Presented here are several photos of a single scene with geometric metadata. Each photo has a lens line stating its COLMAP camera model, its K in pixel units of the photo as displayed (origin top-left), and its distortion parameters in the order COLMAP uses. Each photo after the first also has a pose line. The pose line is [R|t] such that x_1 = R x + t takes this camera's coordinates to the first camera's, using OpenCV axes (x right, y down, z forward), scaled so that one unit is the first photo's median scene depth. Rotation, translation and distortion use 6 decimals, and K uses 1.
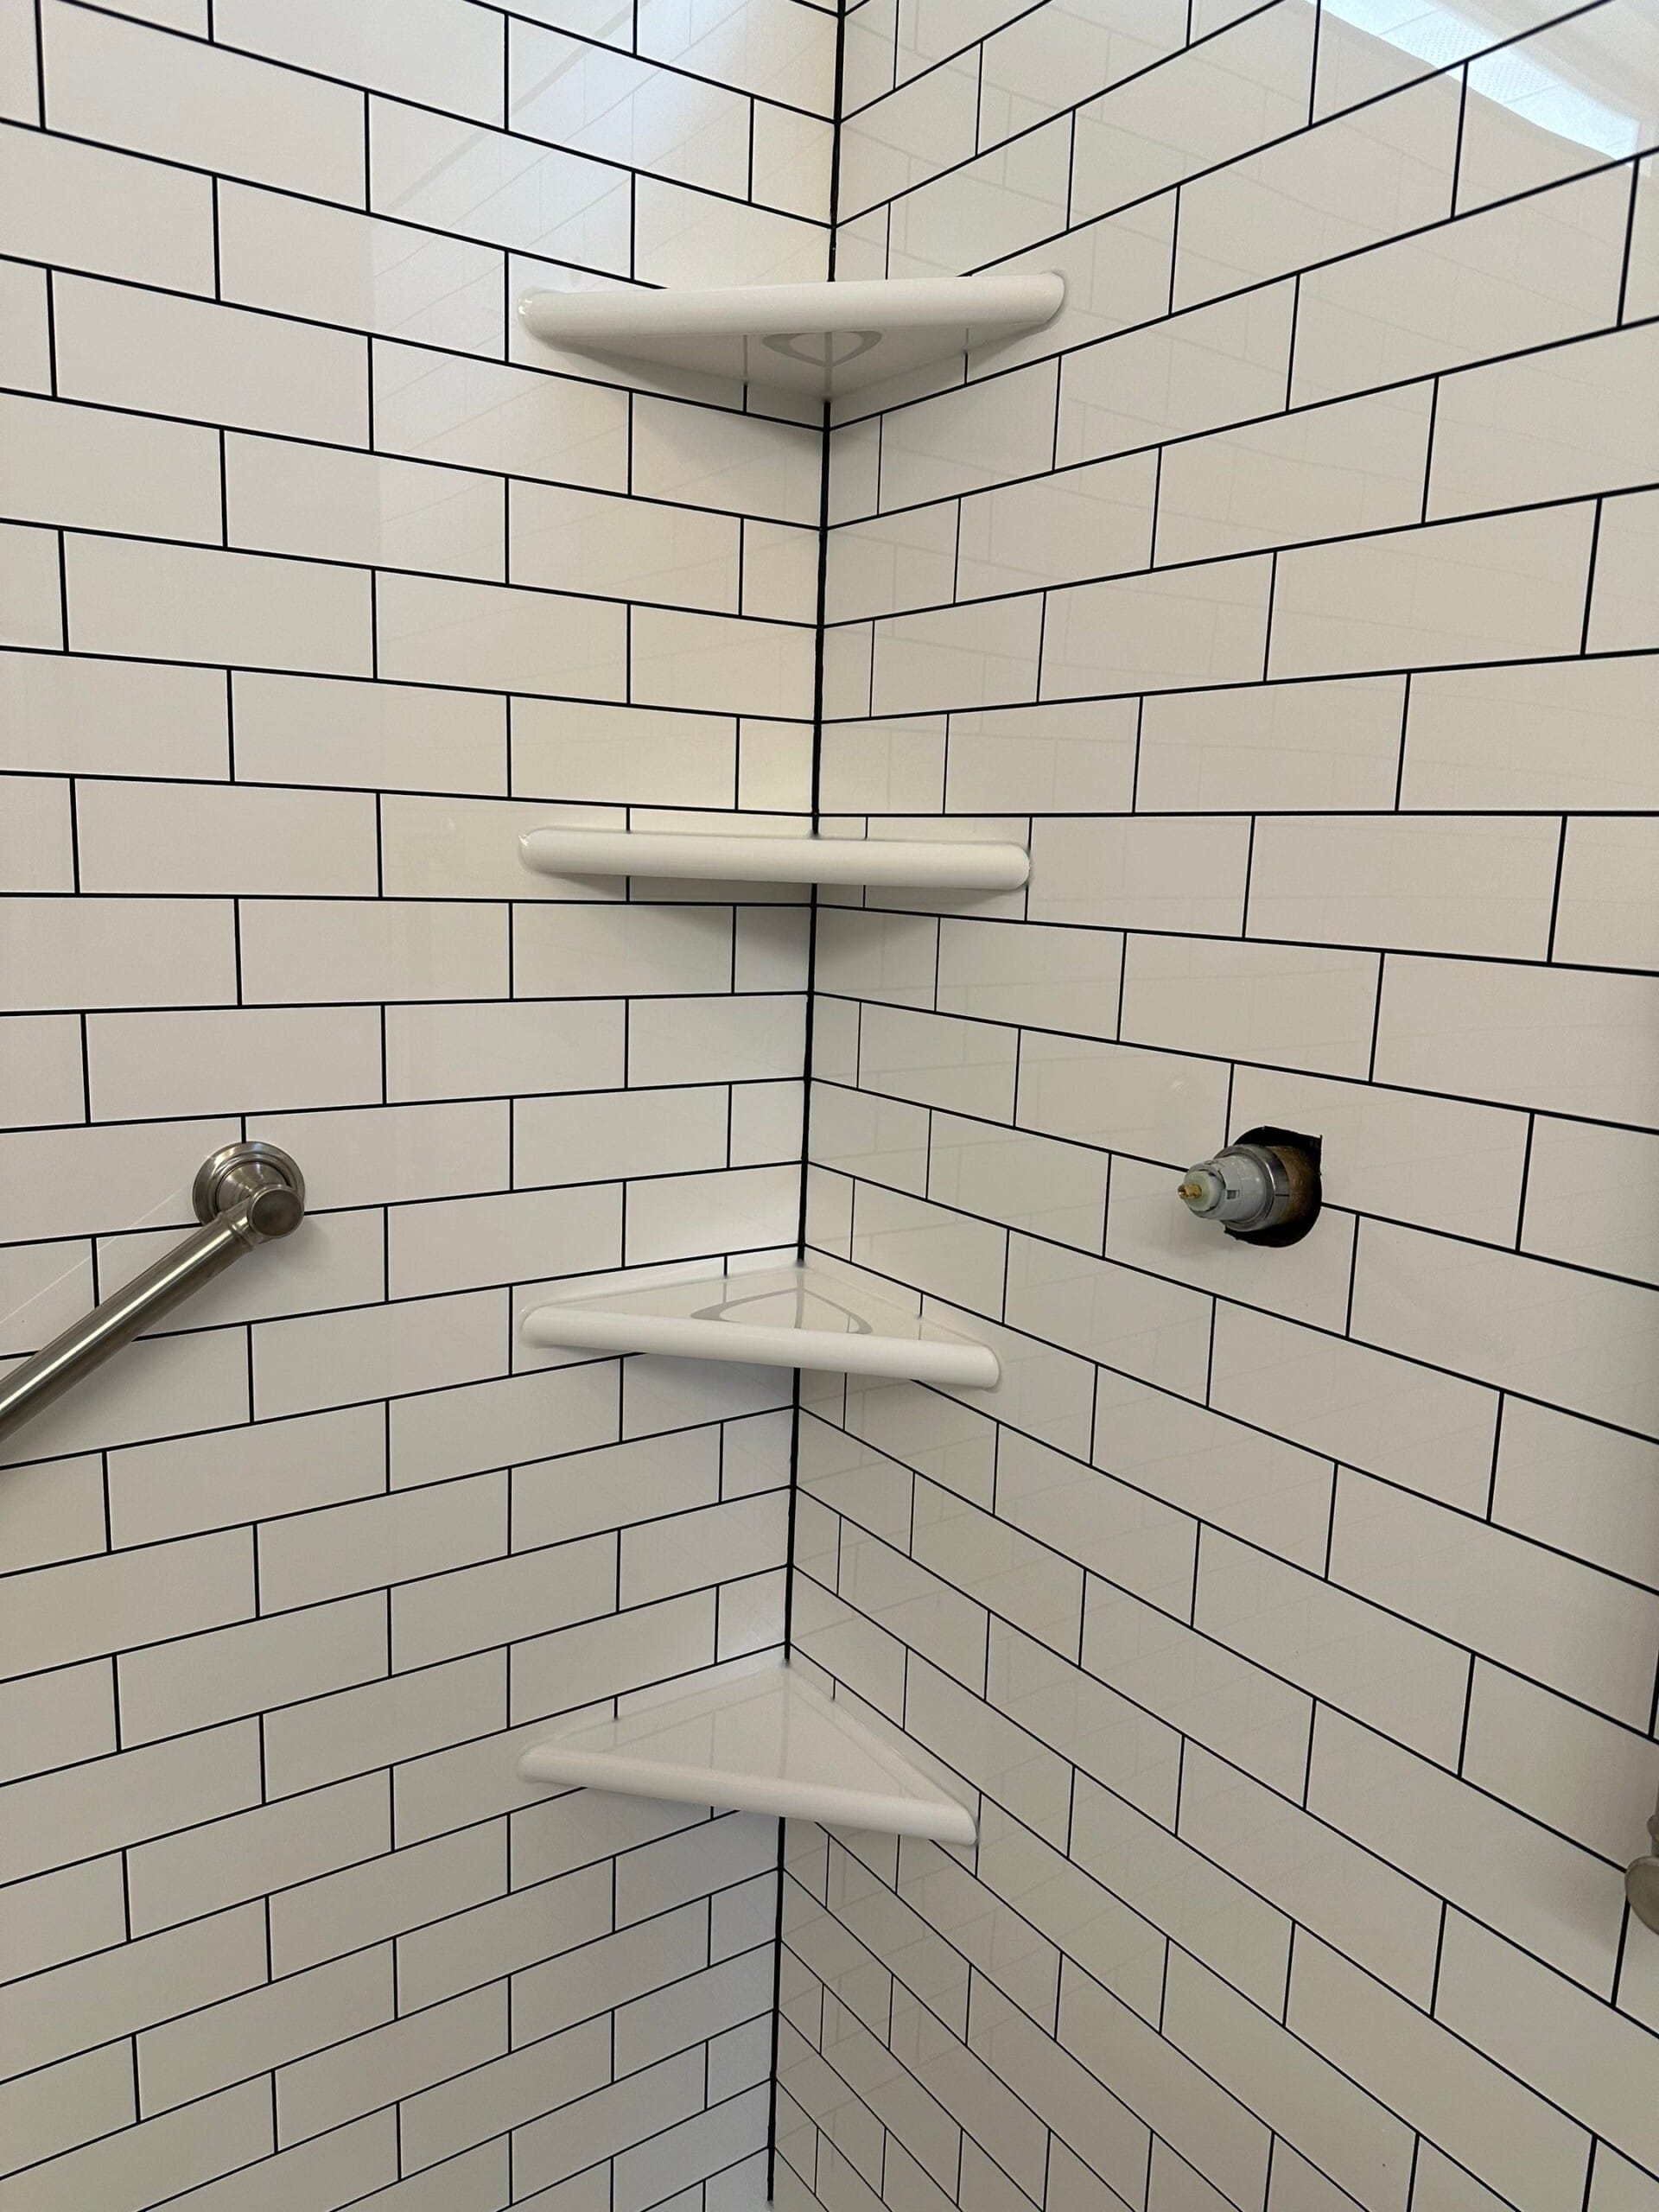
lens RADIAL K [[1575.3, 0, 829.3], [0, 1575.3, 1120.4], [0, 0, 1]] dist [0.087219, -0.127310]
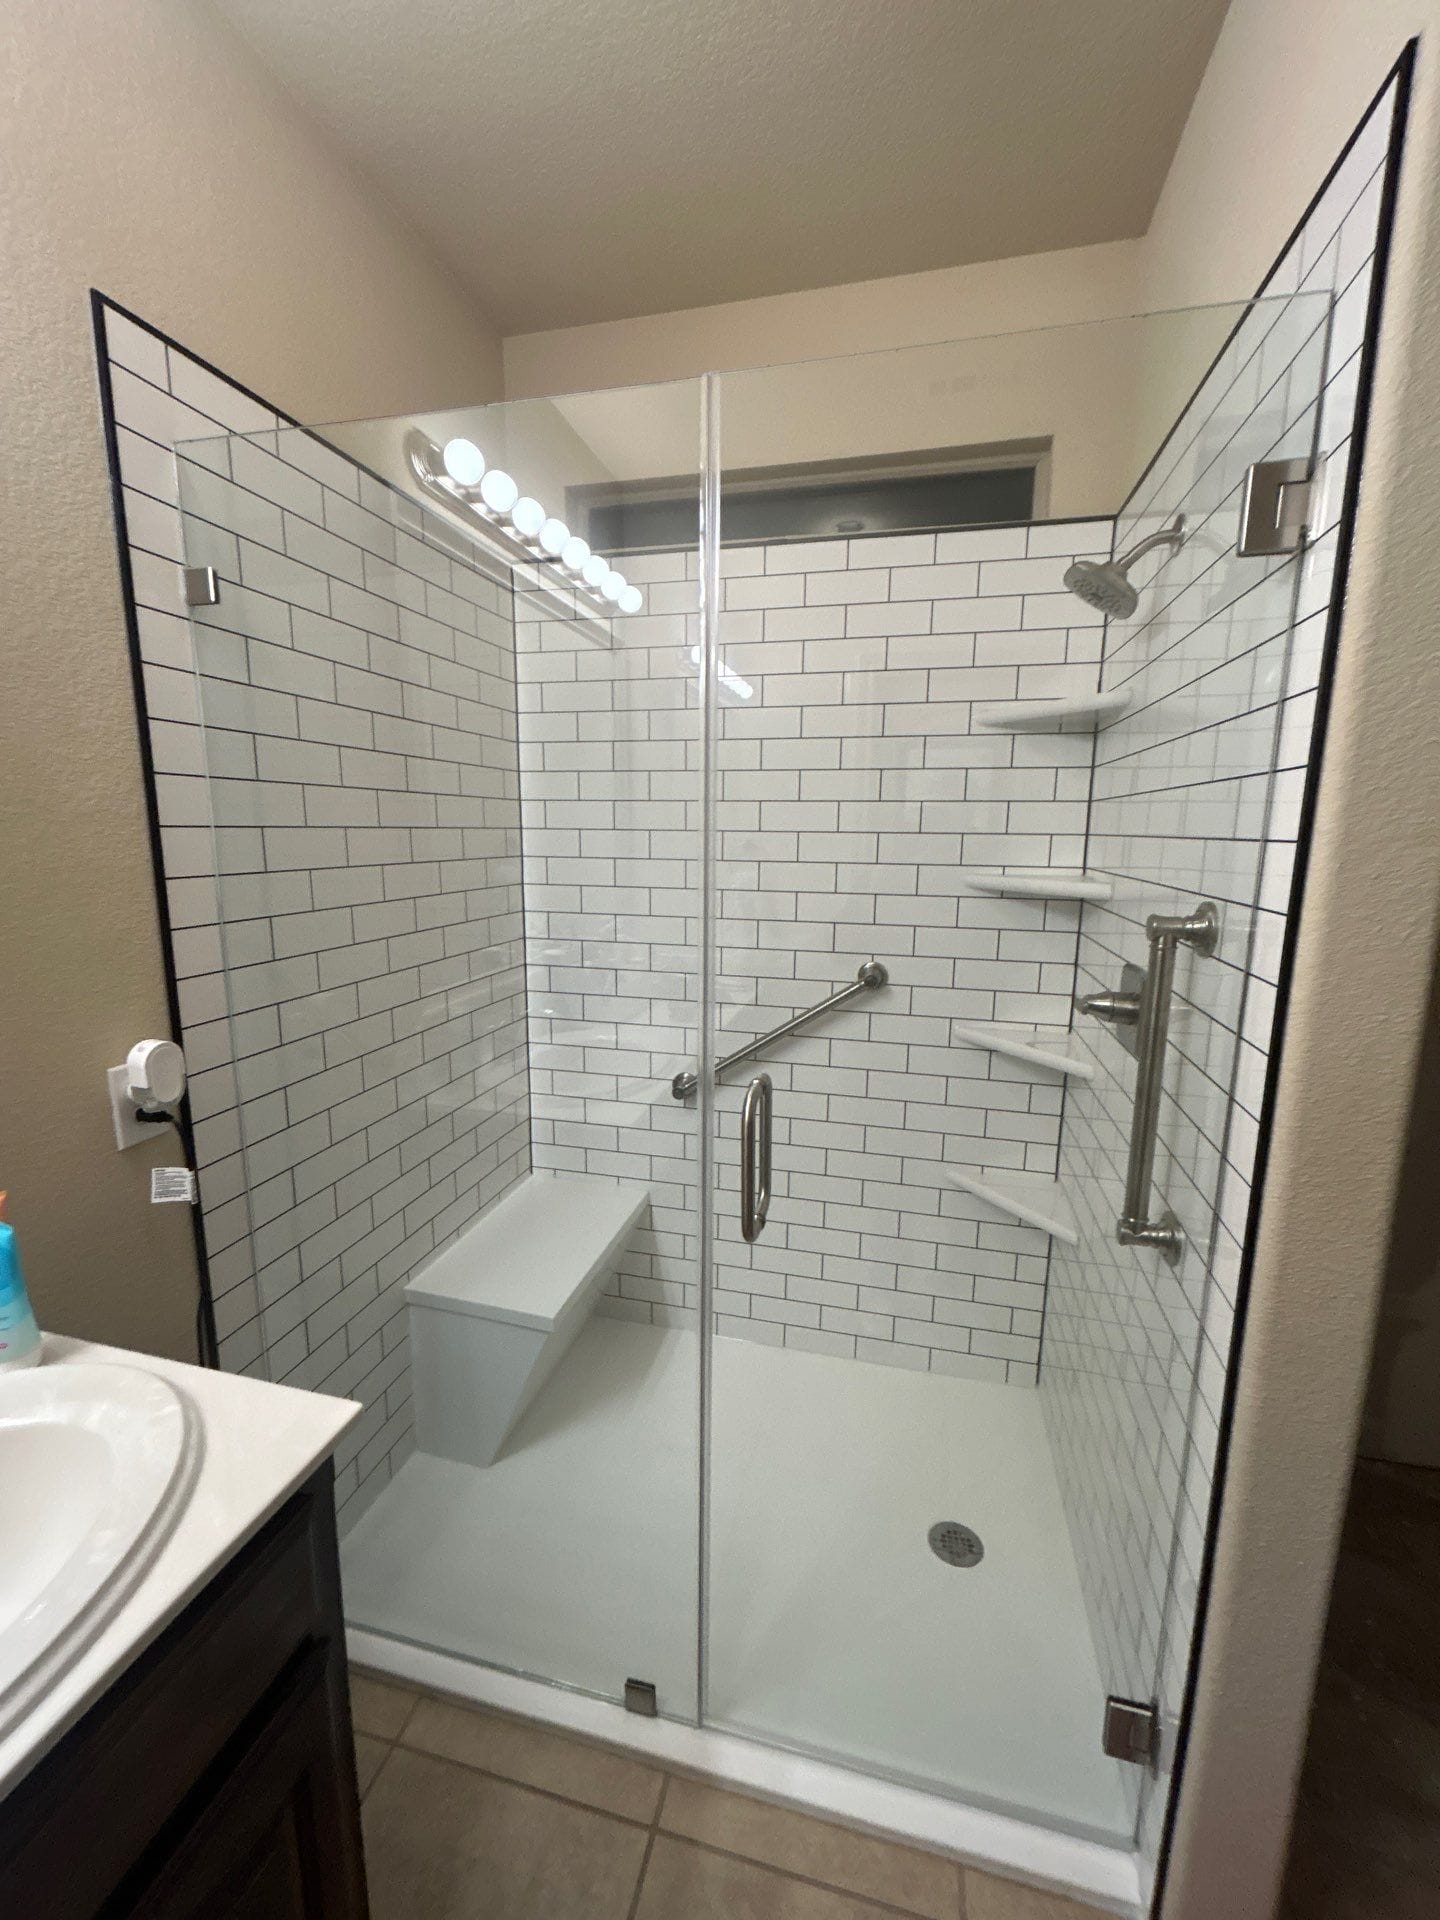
lens RADIAL K [[764.4, 0, 726.3], [0, 764.4, 958.9], [0, 0, 1]] dist [0.001537, 0.000372]
pose [[0.661405, 0.100957, -0.743203, 0.680689], [-0.119830, 0.992395, 0.028167, -0.001701], [0.740395, 0.070428, 0.668473, -0.388165]]
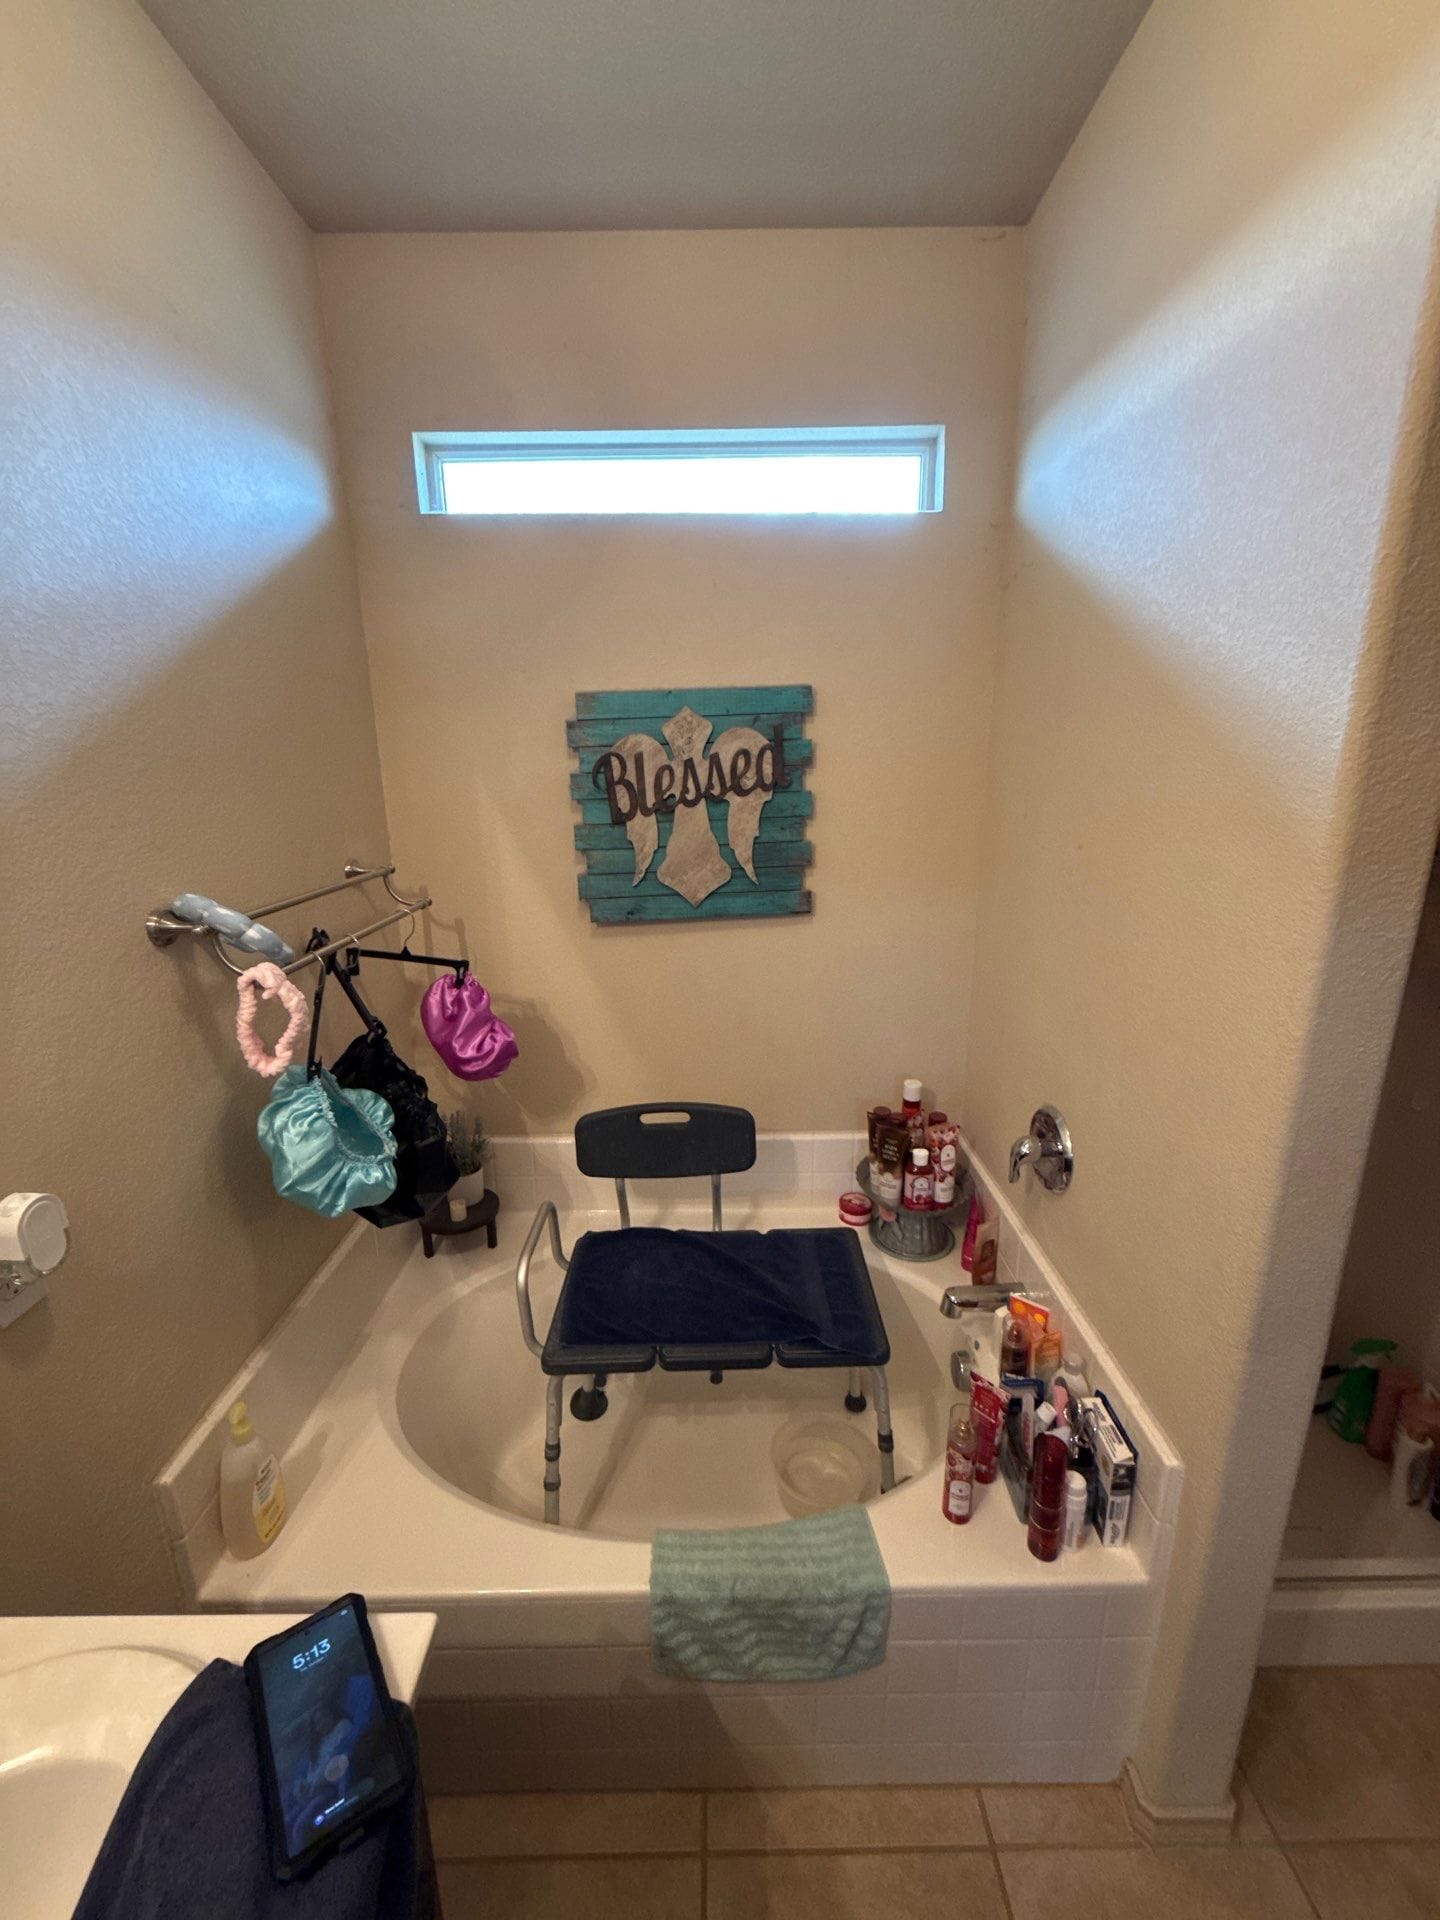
lens RADIAL K [[755.7, 0, 725.9], [0, 755.7, 955.5], [0, 0, 1]] dist [-0.000635, -0.000163]
pose [[0.823780, 0.097106, -0.558531, 0.469374], [-0.059671, 0.994600, 0.084911, -0.113393], [0.563761, -0.036620, 0.825126, -0.477475]]
